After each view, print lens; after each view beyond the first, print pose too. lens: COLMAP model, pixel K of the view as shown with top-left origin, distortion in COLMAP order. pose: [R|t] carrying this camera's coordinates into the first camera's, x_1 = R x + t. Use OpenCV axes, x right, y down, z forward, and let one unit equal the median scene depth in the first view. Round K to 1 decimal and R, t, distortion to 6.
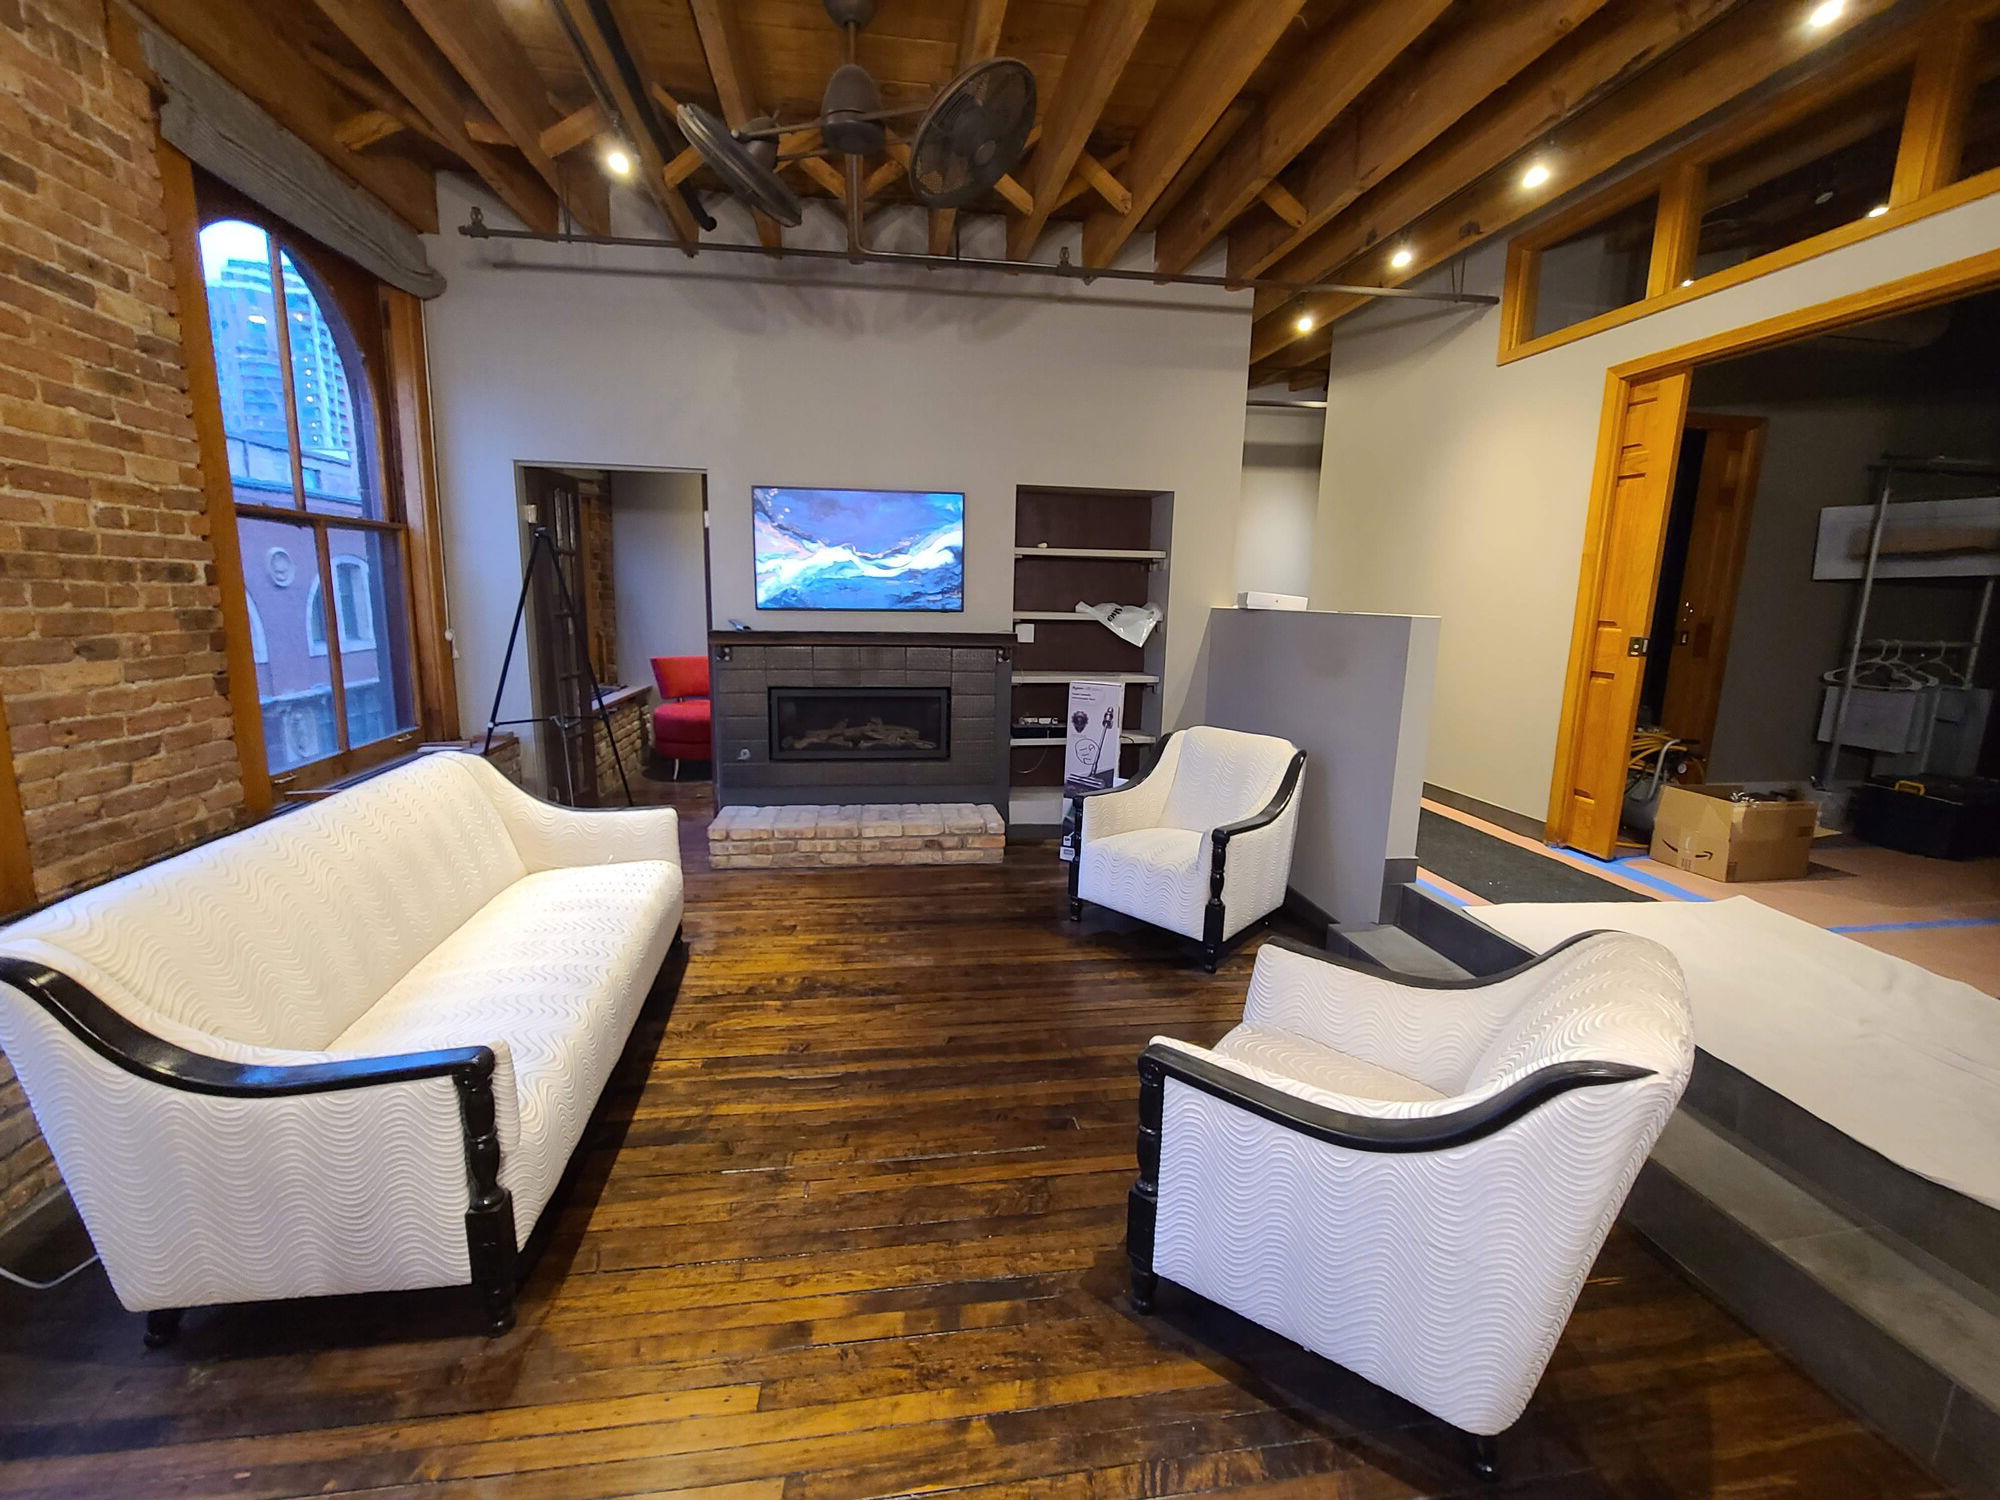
lens RADIAL K [[814.1, 0, 982.6], [0, 814.1, 744.3], [0, 0, 1]] dist [0.002795, 0.001892]
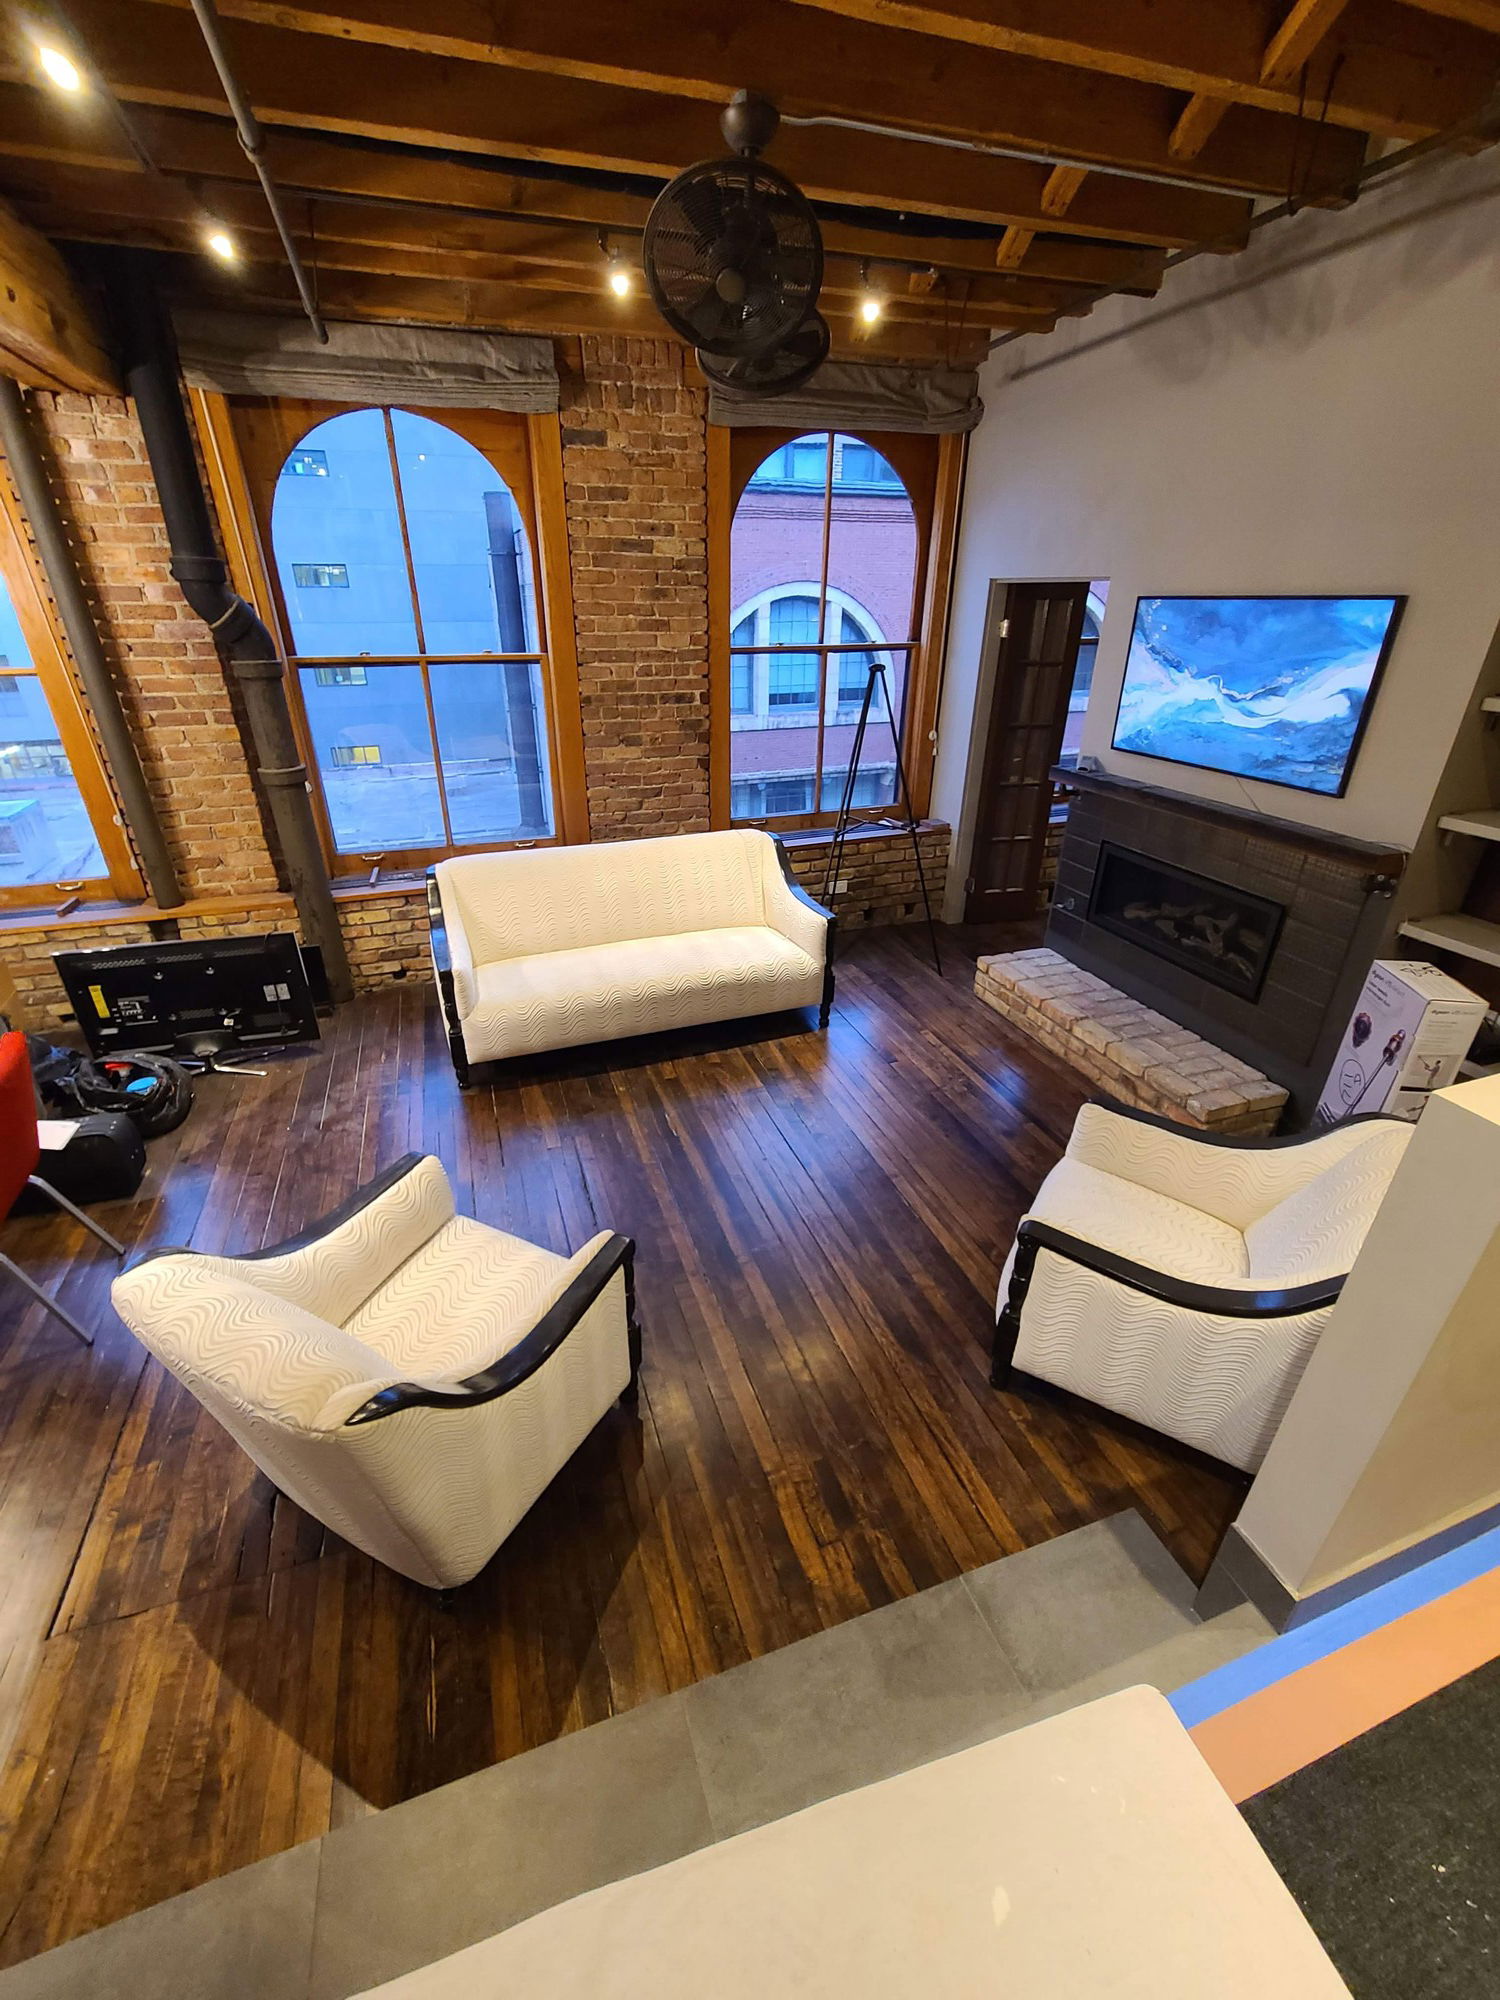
lens RADIAL K [[814.1, 0, 736.6], [0, 814.1, 1001.4], [0, 0, 1]] dist [0.002795, 0.001892]
pose [[0.189496, 0.423039, -0.886075, 0.546690], [-0.177014, 0.902358, 0.392957, -0.197821], [0.965794, 0.082384, 0.245877, 0.430851]]
